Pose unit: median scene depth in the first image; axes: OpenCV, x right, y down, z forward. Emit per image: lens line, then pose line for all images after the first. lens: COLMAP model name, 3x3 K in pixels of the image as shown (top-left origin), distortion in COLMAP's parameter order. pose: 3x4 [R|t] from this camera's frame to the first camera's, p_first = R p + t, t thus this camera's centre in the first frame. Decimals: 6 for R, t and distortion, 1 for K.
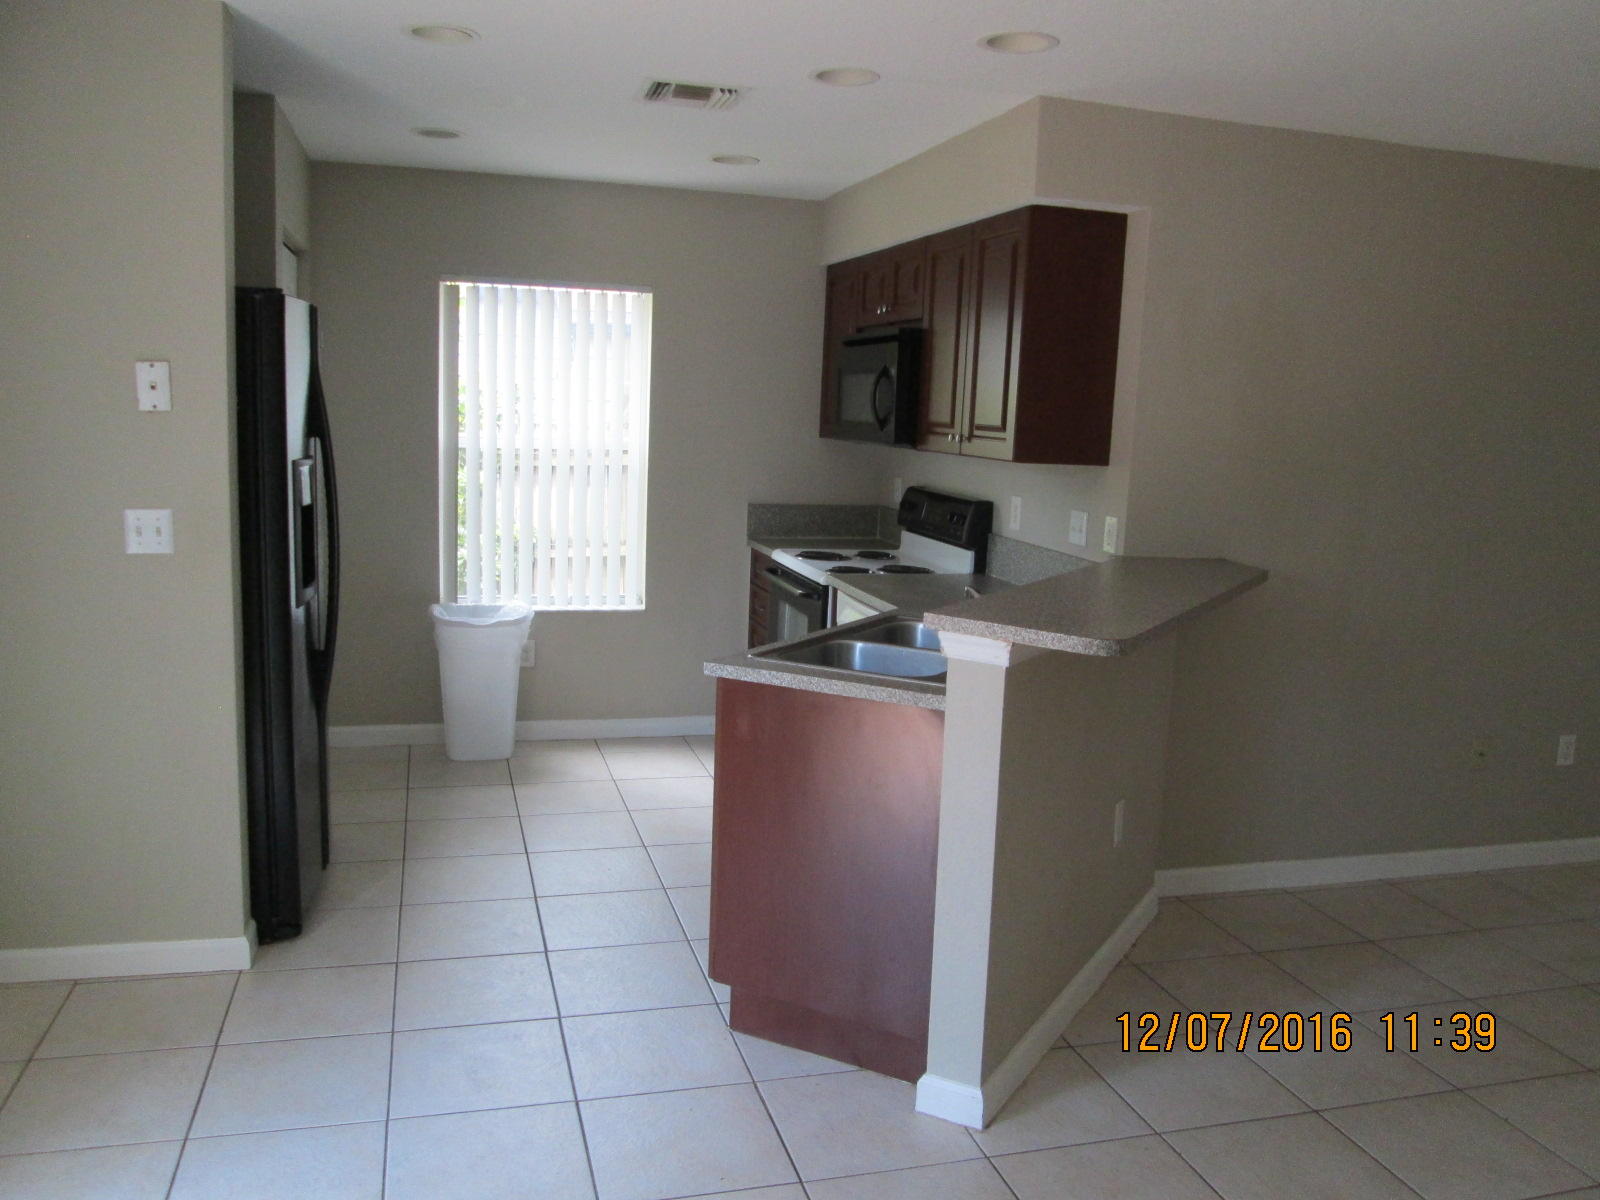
lens RADIAL K [[1301.3, 0, 798.9], [0, 1301.3, 601.7], [0, 0, 1]] dist [-0.073459, 0.036076]
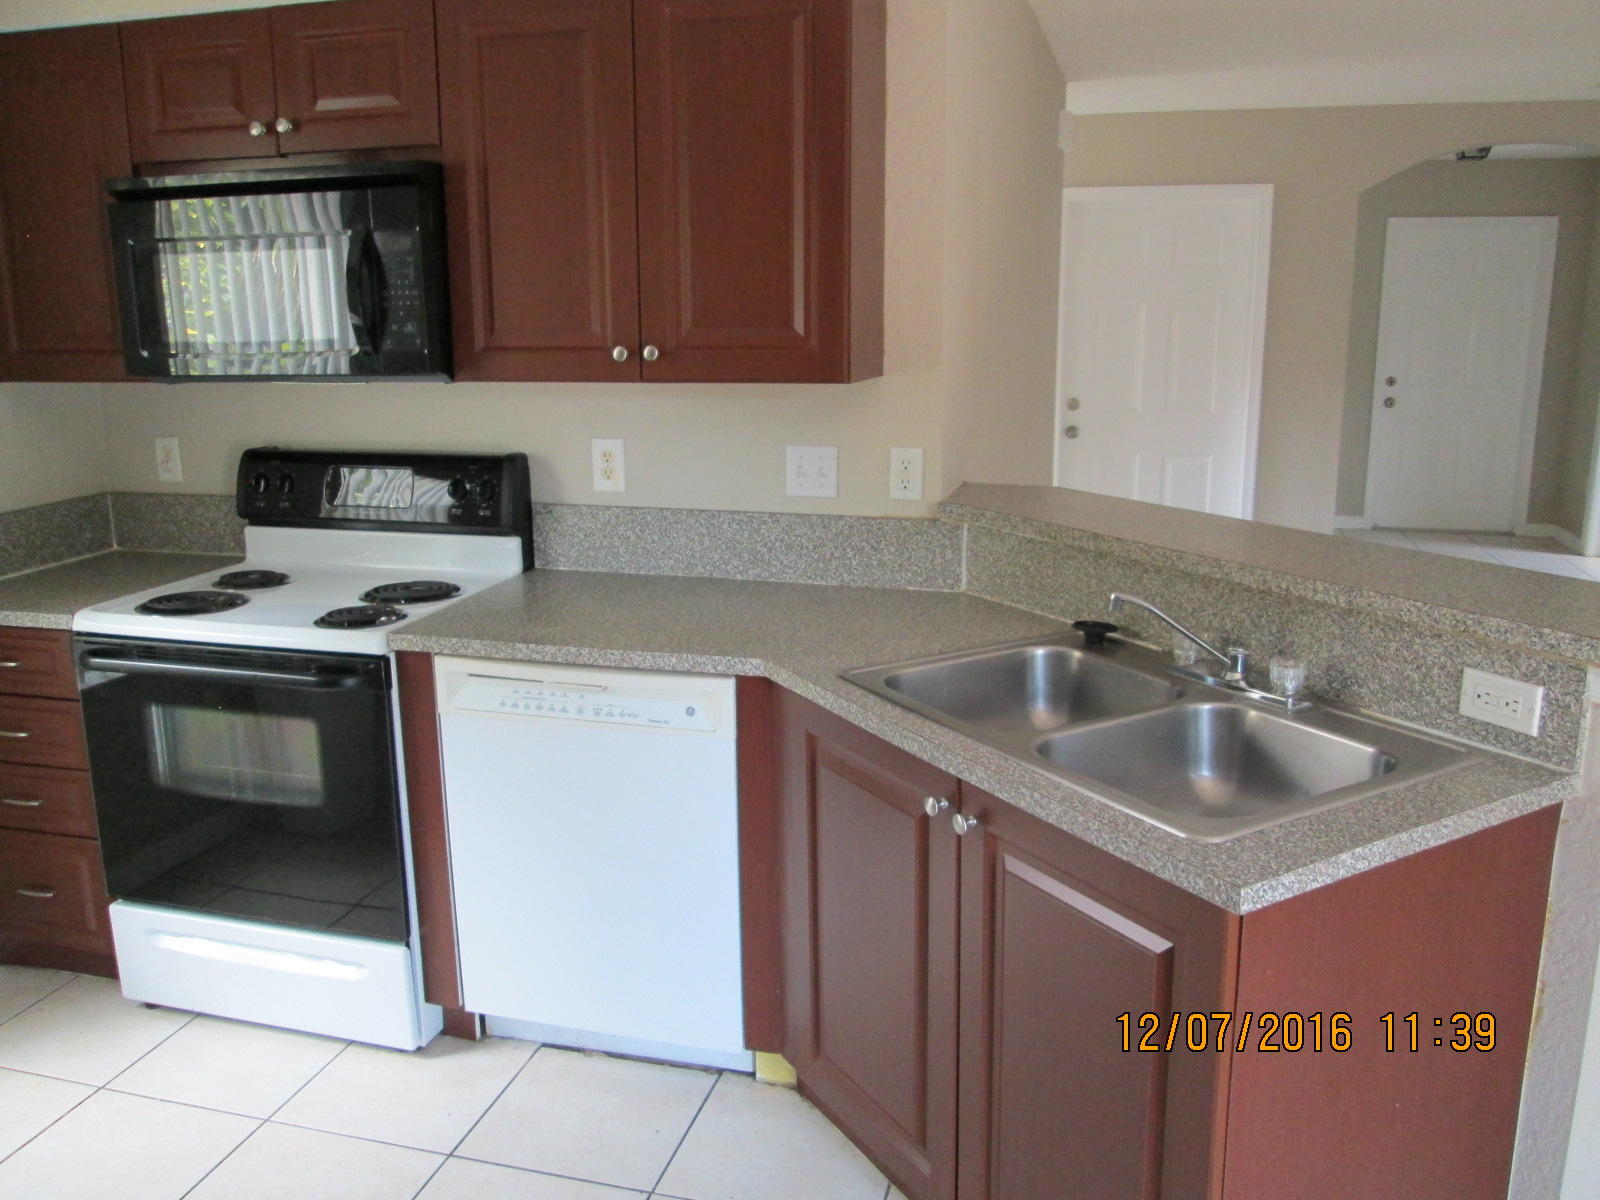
lens RADIAL K [[1301.3, 0, 801.3], [0, 1301.3, 597.1], [0, 0, 1]] dist [-0.073459, 0.036076]
pose [[0.514075, -0.230862, 0.826093, -0.314471], [0.158616, 0.972074, 0.172952, -0.097068], [-0.842952, 0.042121, 0.536338, 0.561881]]
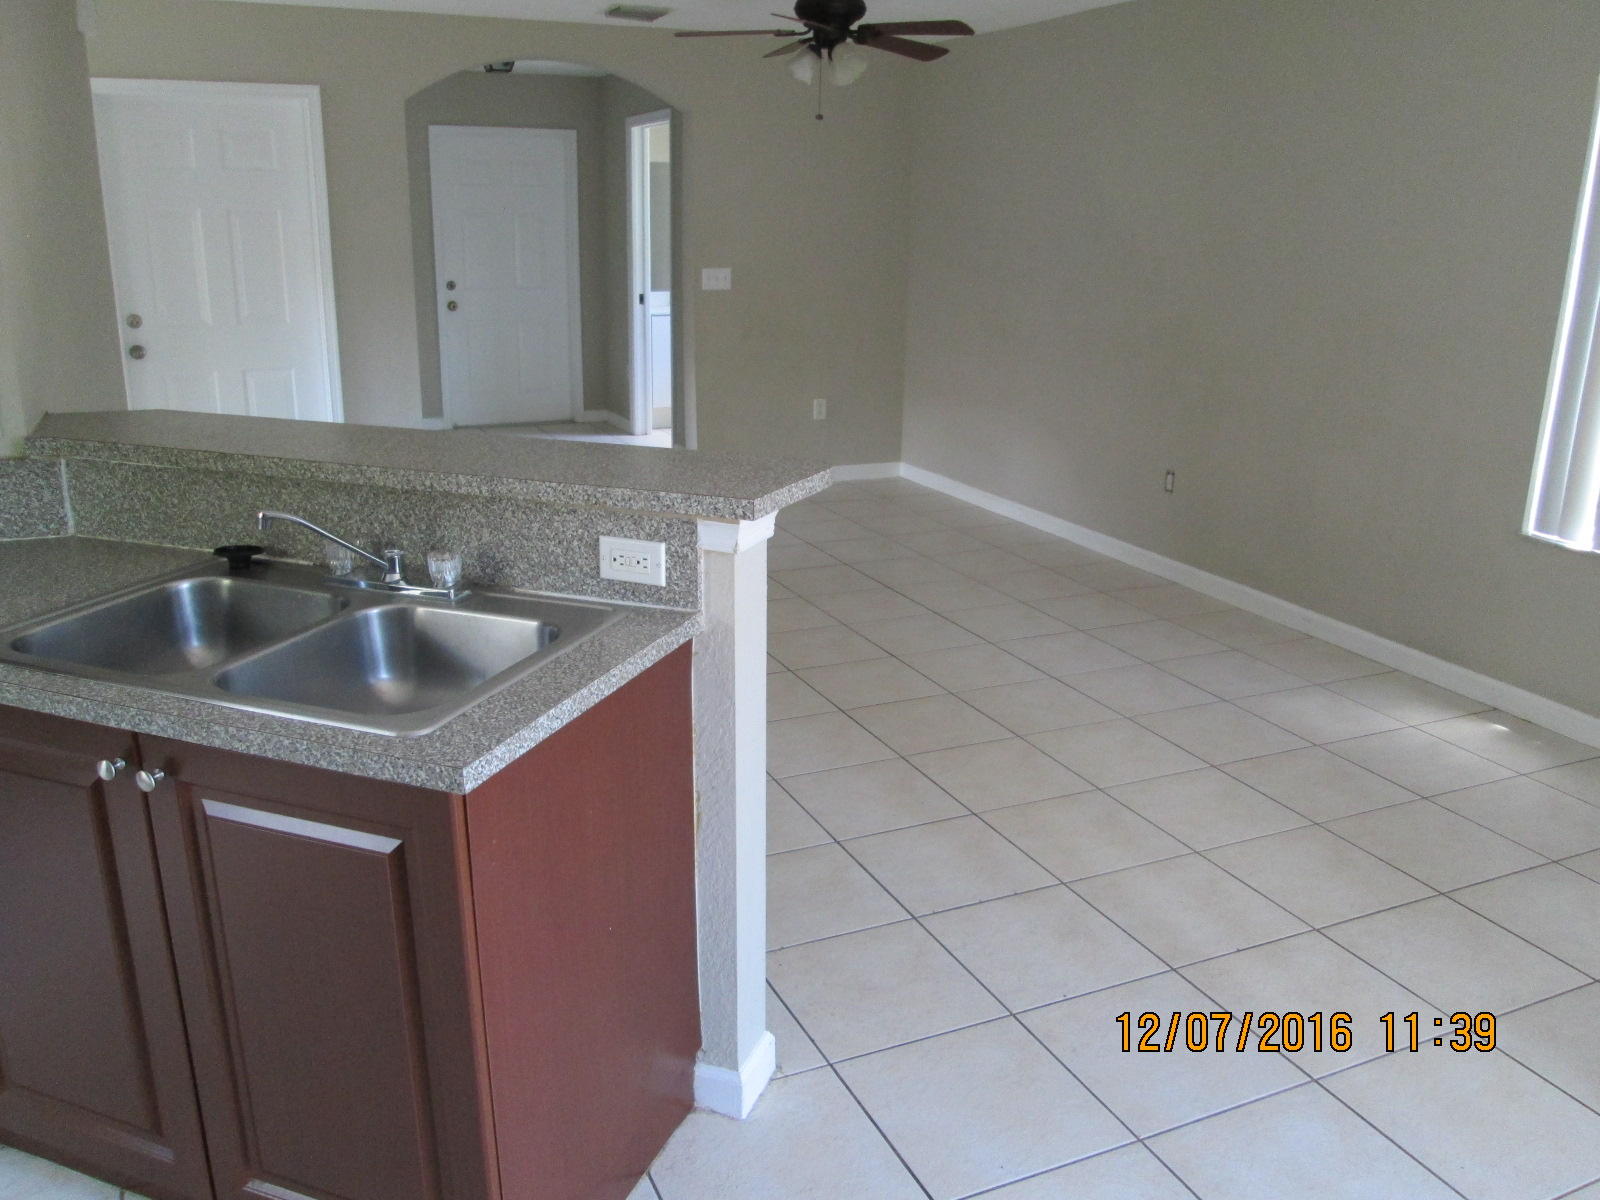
lens RADIAL K [[1301.3, 0, 806.6], [0, 1301.3, 606.3], [0, 0, 1]] dist [-0.073459, 0.036076]
pose [[-0.157568, -0.325691, 0.932254, -0.324652], [0.131333, 0.928750, 0.346664, -0.098636], [-0.978736, 0.177059, -0.103567, 0.581137]]
